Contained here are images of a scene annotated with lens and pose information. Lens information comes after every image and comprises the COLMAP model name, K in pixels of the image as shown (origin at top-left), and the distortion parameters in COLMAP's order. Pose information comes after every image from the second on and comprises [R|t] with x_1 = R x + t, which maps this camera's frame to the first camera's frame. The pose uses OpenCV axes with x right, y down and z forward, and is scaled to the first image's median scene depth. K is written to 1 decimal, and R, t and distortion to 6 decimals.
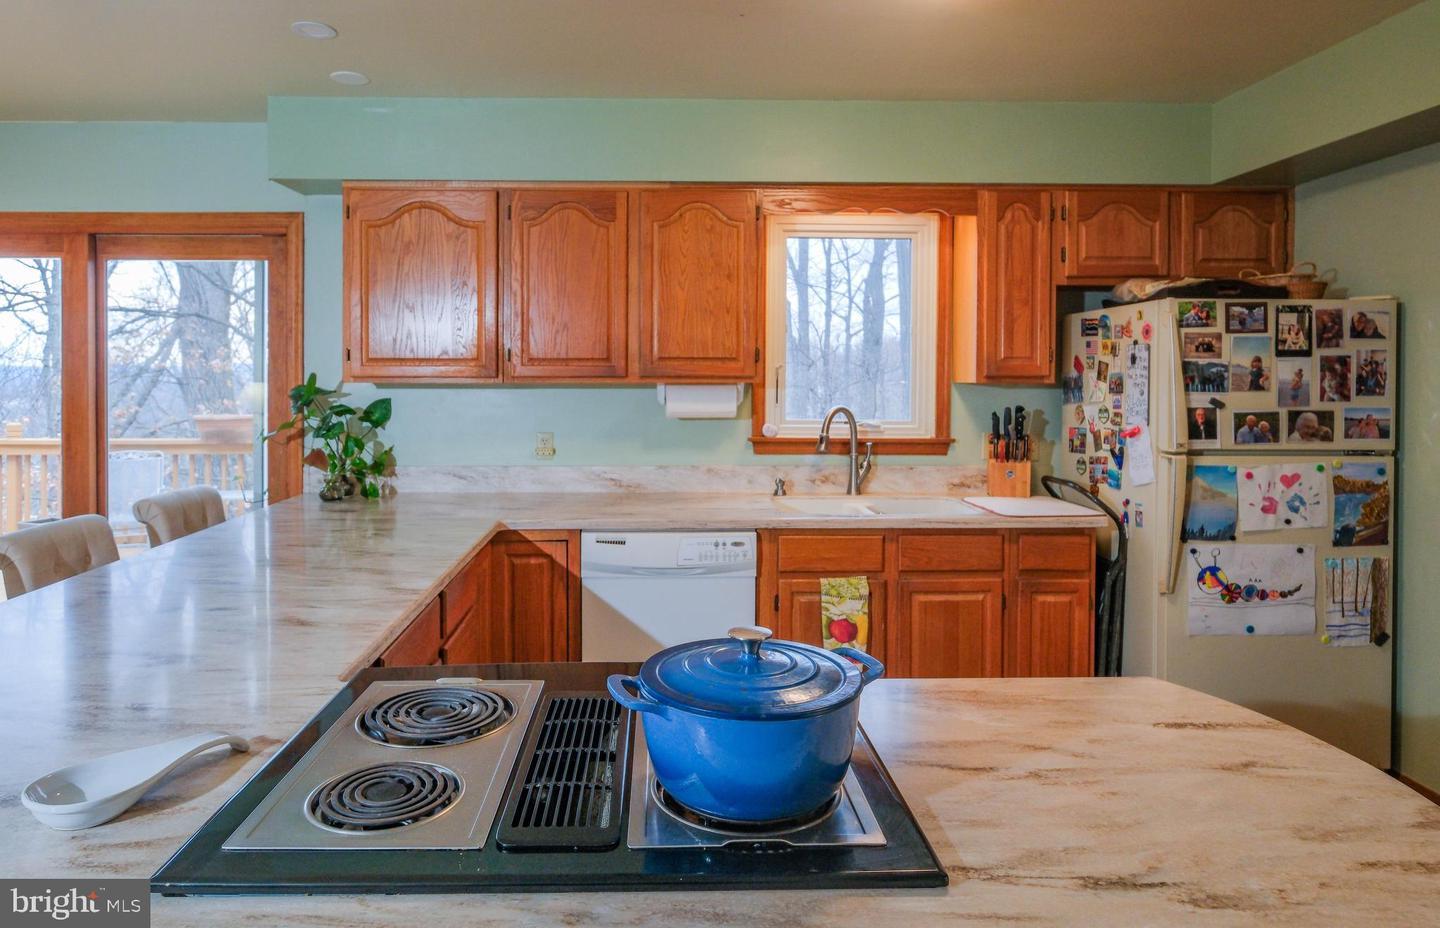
lens RADIAL K [[886.1, 0, 671.1], [0, 886.1, 394.7], [0, 0, 1]] dist [0.001859, 0.000456]
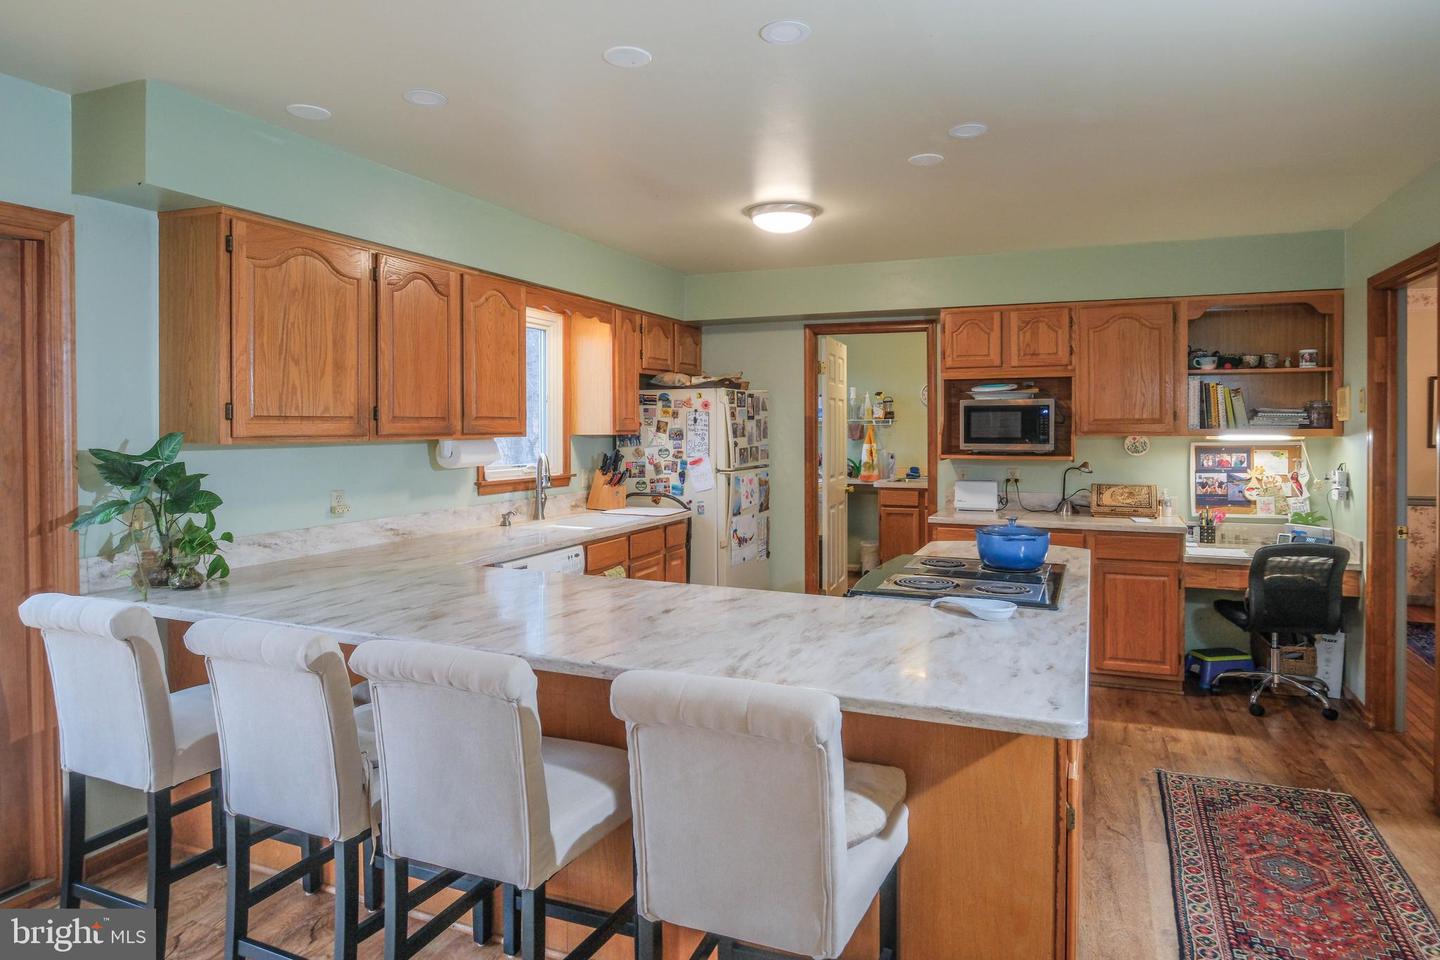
lens RADIAL K [[846.9, 0, 746.7], [0, 846.9, 445.2], [0, 0, 1]] dist [0.006785, -0.000935]
pose [[0.396353, -0.023984, 0.917785, -0.927102], [0.022761, 0.999608, 0.016293, -0.014407], [-0.917816, 0.014431, 0.396744, 0.222538]]
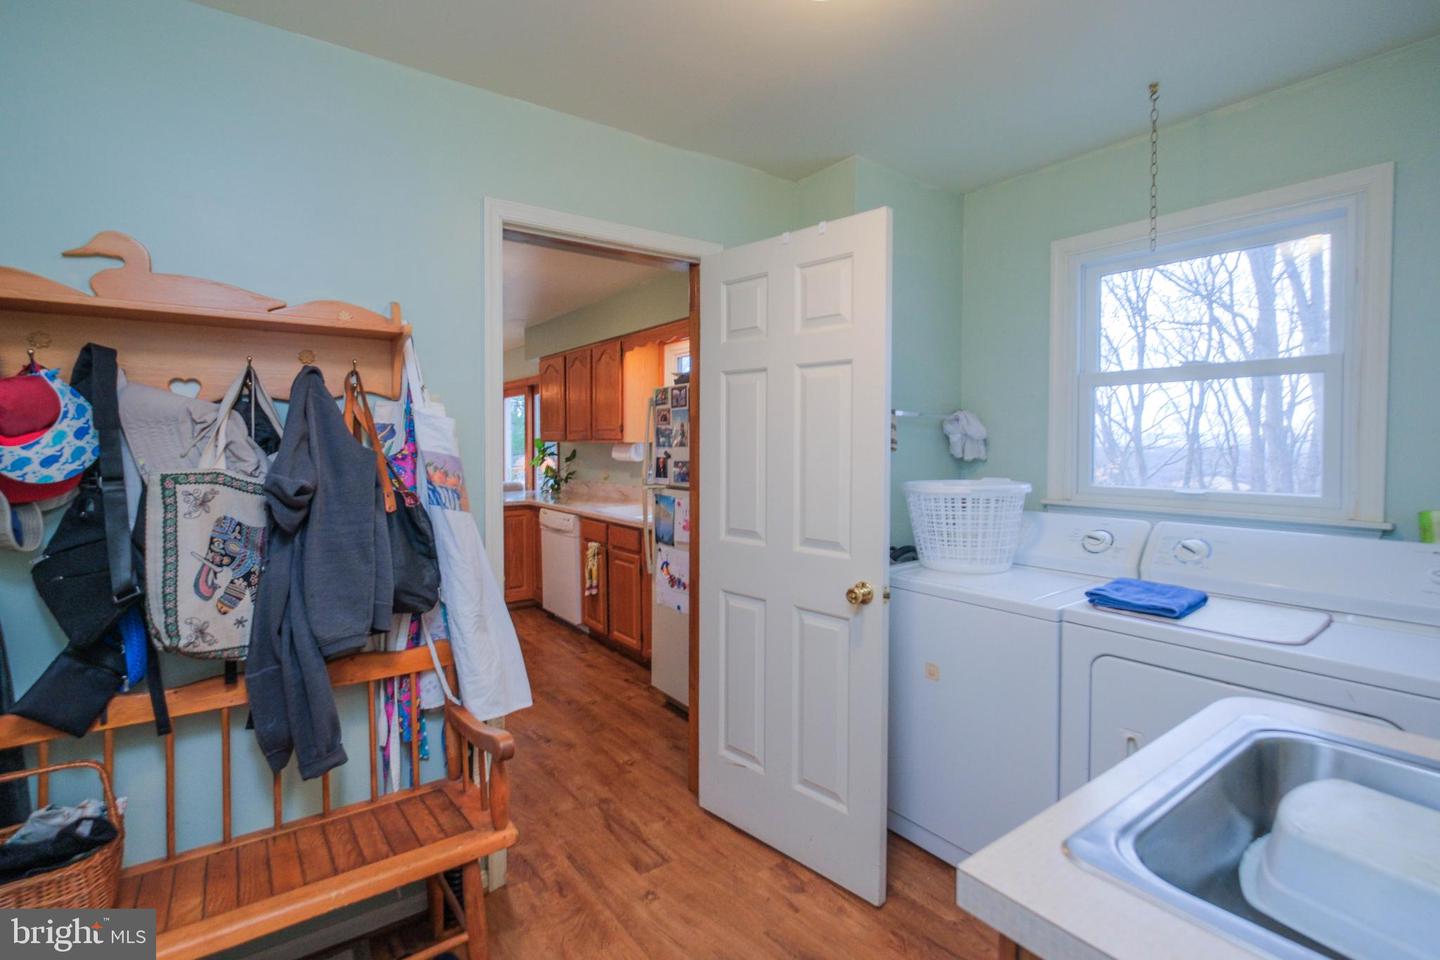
lens RADIAL K [[659.5, 0, 713.8], [0, 659.5, 455.2], [0, 0, 1]] dist [-0.004140, -0.000933]
pose [[0.568007, 0.015414, -0.822879, 1.402206], [-0.021072, 0.999769, 0.004182, 0.003784], [0.822754, 0.014965, 0.568201, 0.370807]]
